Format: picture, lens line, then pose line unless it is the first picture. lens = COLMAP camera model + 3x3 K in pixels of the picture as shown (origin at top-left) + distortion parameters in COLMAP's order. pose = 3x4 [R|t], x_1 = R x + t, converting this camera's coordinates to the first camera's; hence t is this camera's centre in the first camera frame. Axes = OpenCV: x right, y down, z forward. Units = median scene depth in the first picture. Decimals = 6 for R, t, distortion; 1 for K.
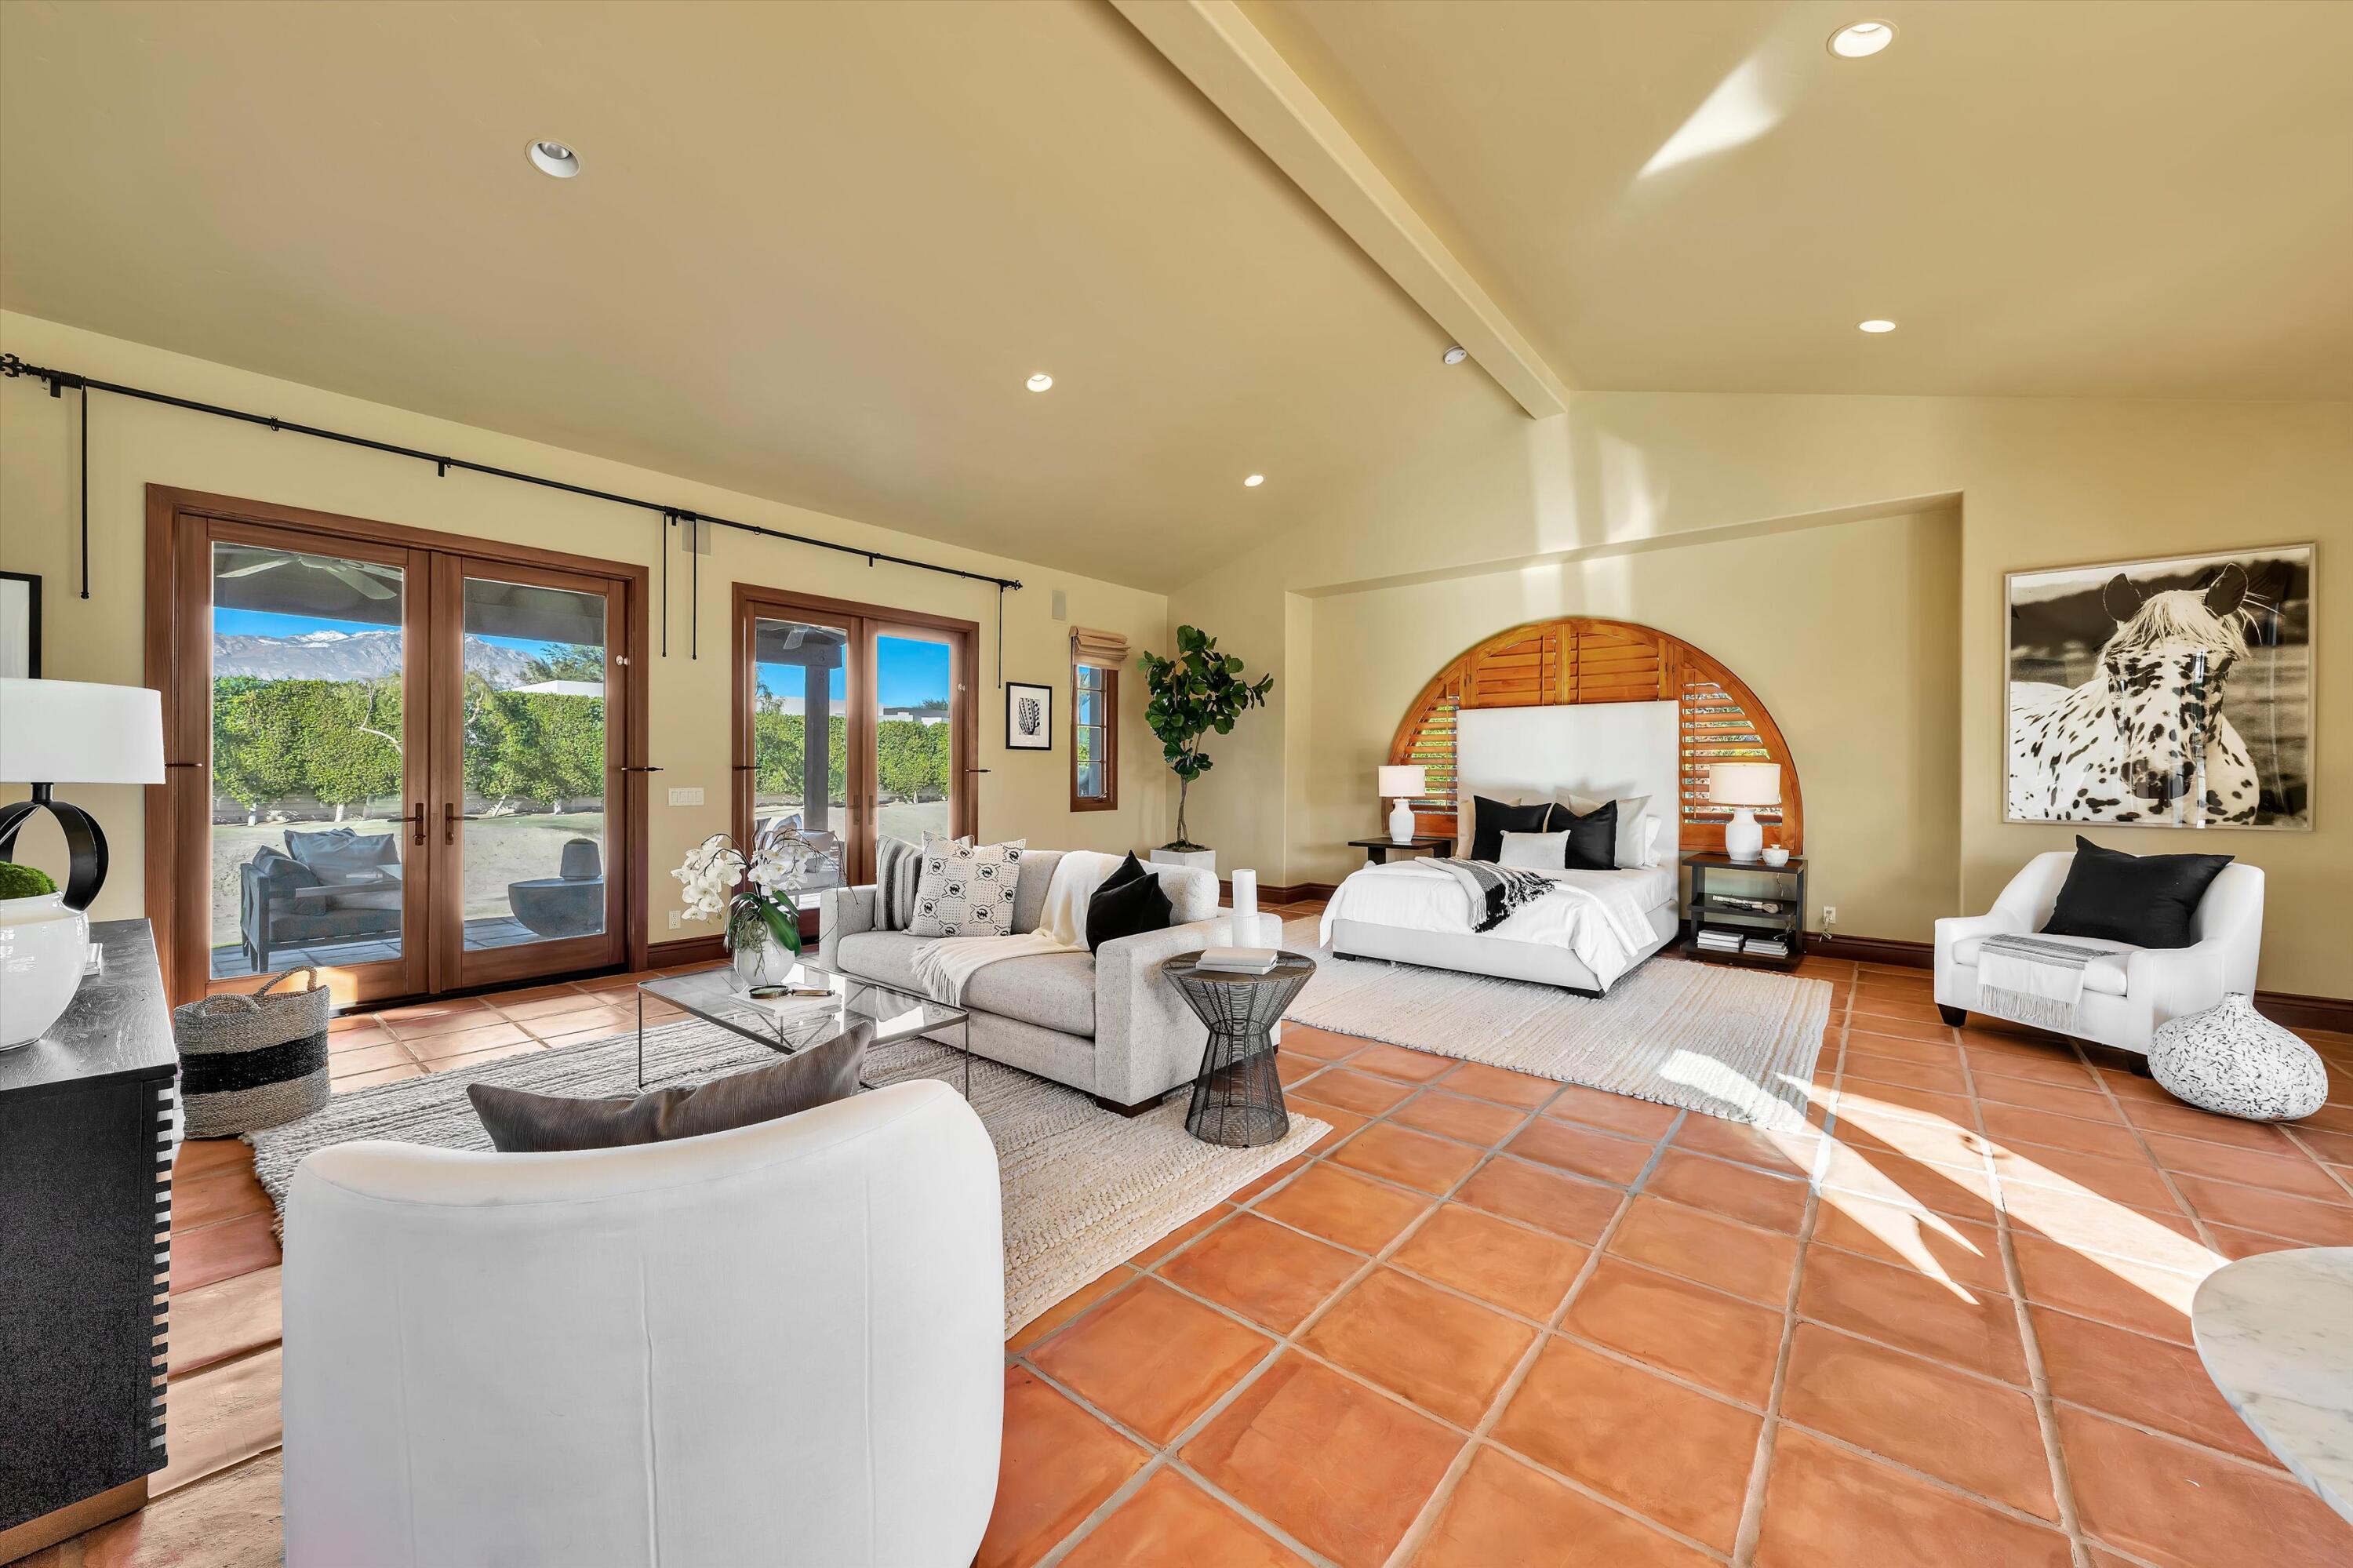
lens RADIAL K [[884.8, 0, 1167.3], [0, 884.8, 774.5], [0, 0, 1]] dist [-0.000965, -0.000136]
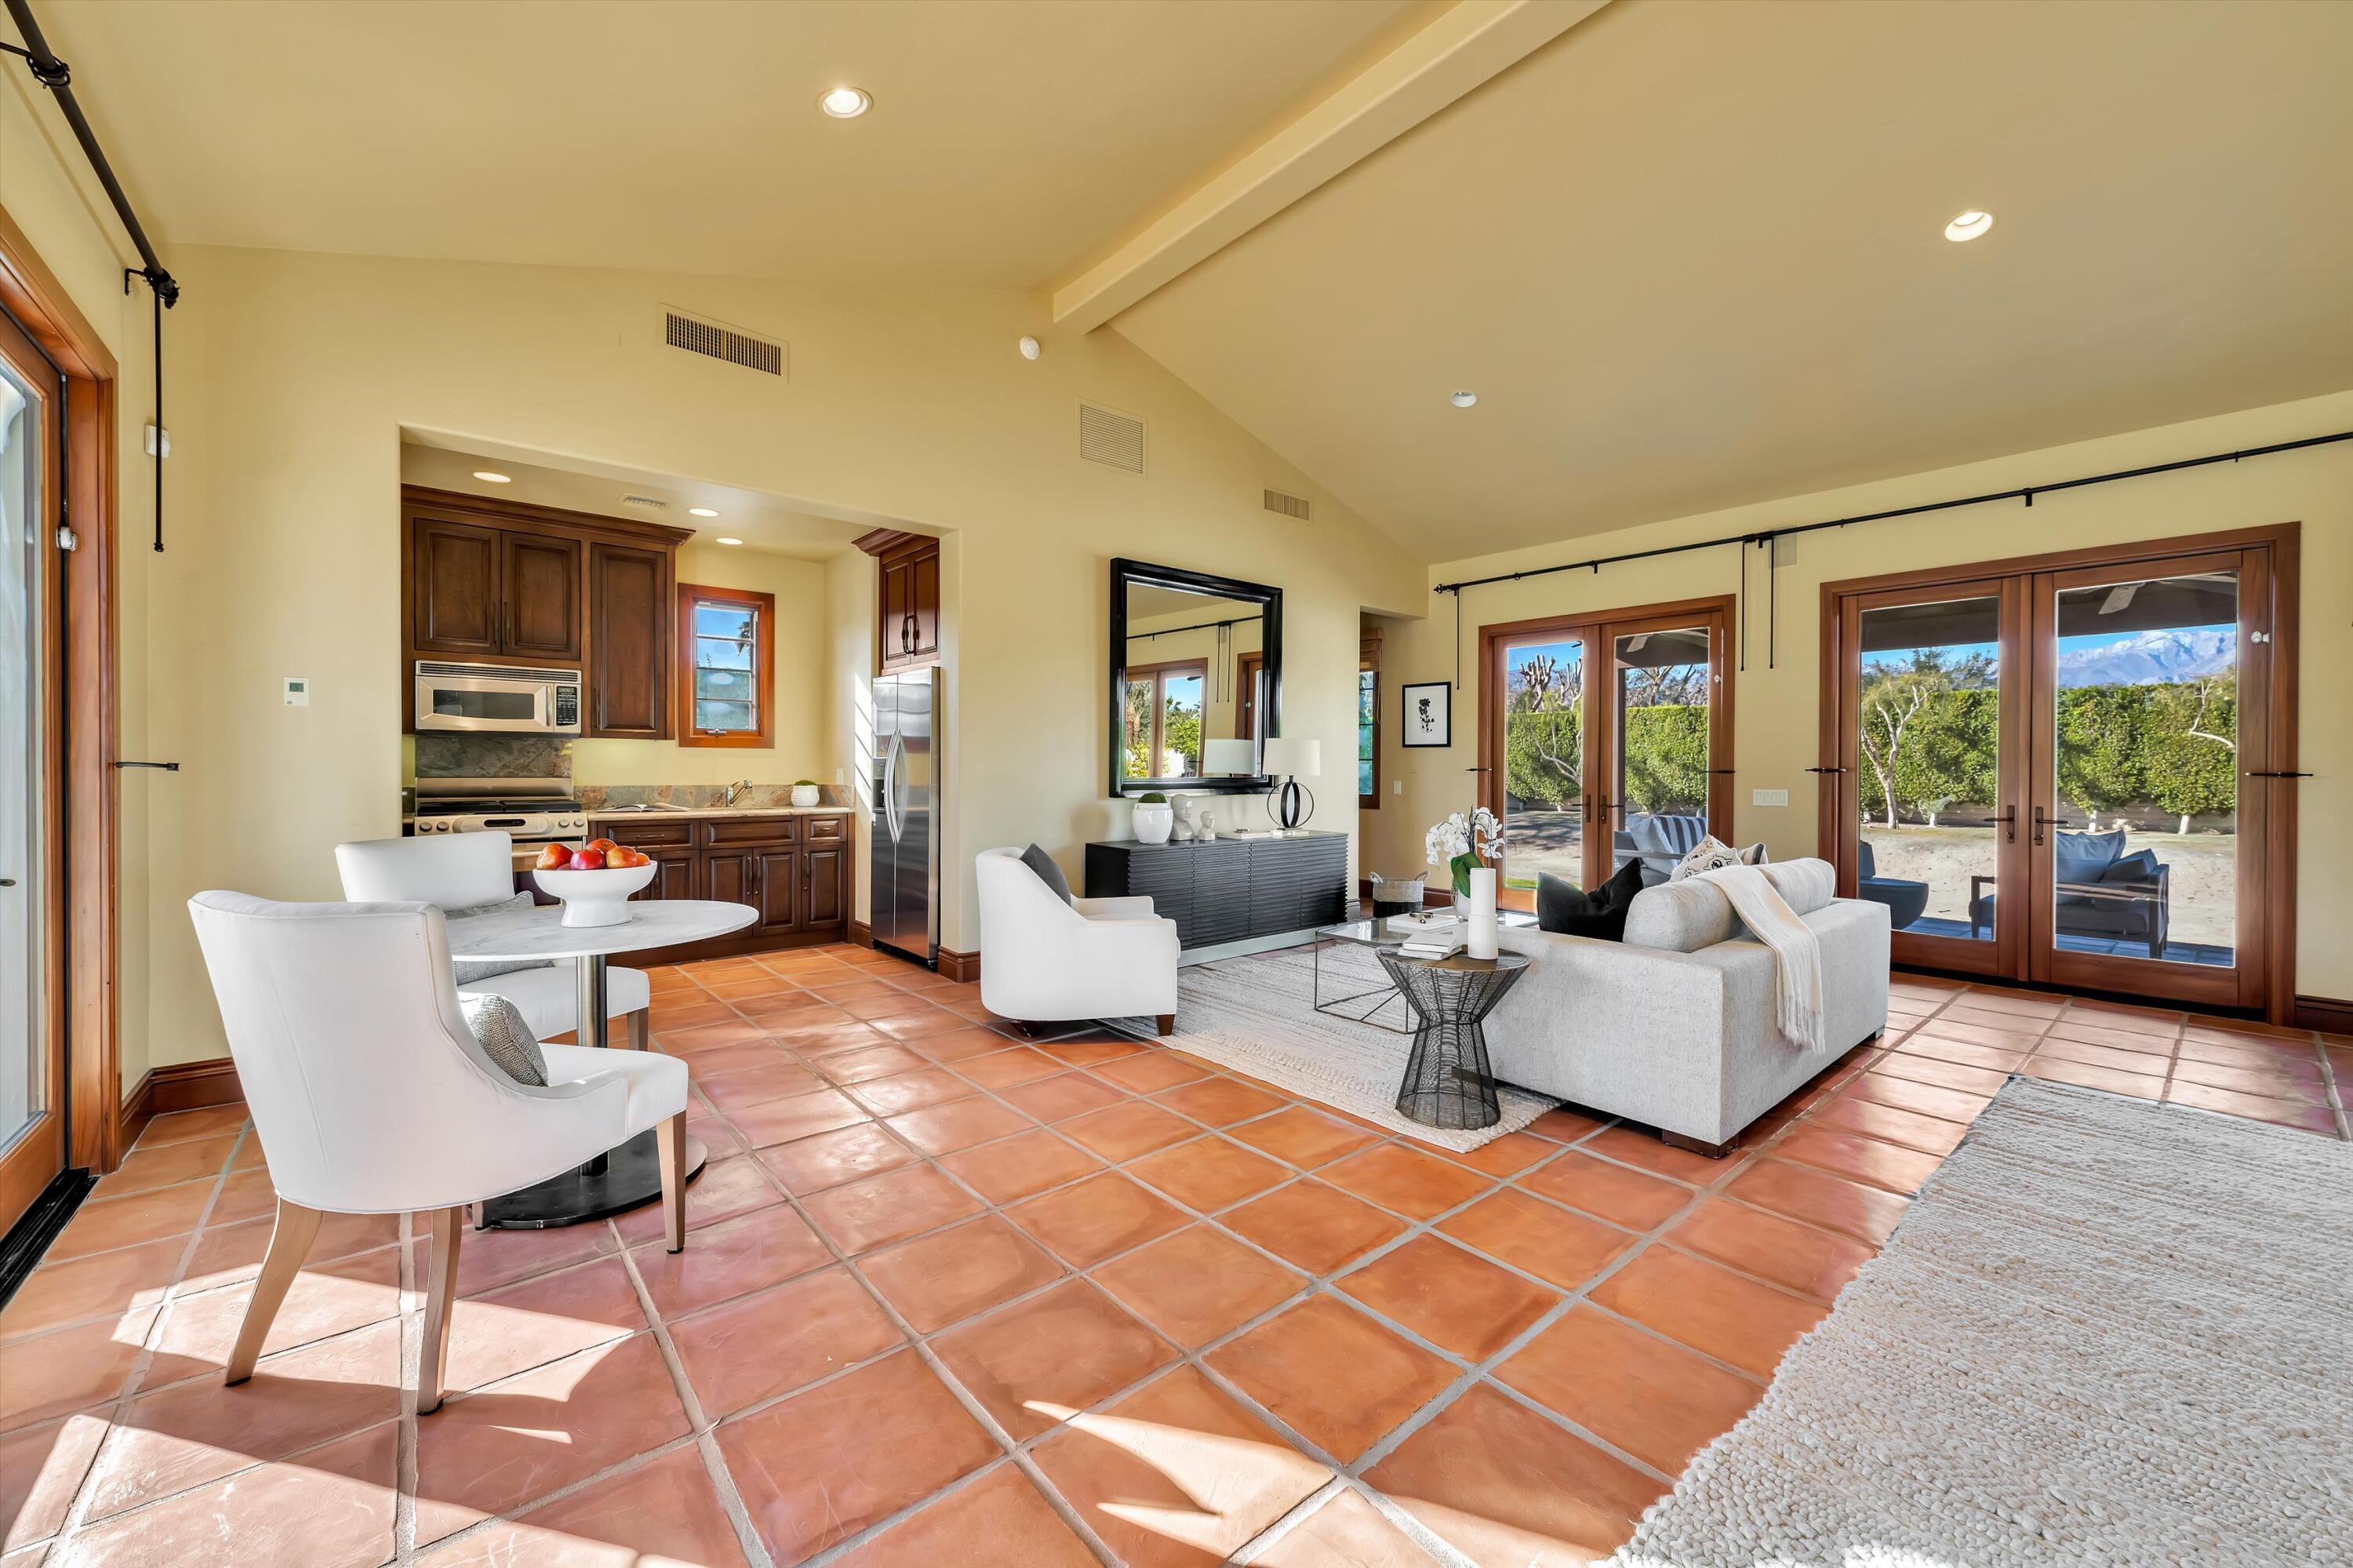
lens RADIAL K [[884.8, 0, 1167.5], [0, 884.8, 774.8], [0, 0, 1]] dist [-0.000965, -0.000136]
pose [[-0.182866, -0.000368, -0.983138, 0.762658], [-0.010920, 0.999939, 0.001657, 0.004916], [0.983077, 0.011039, -0.182859, 0.571032]]
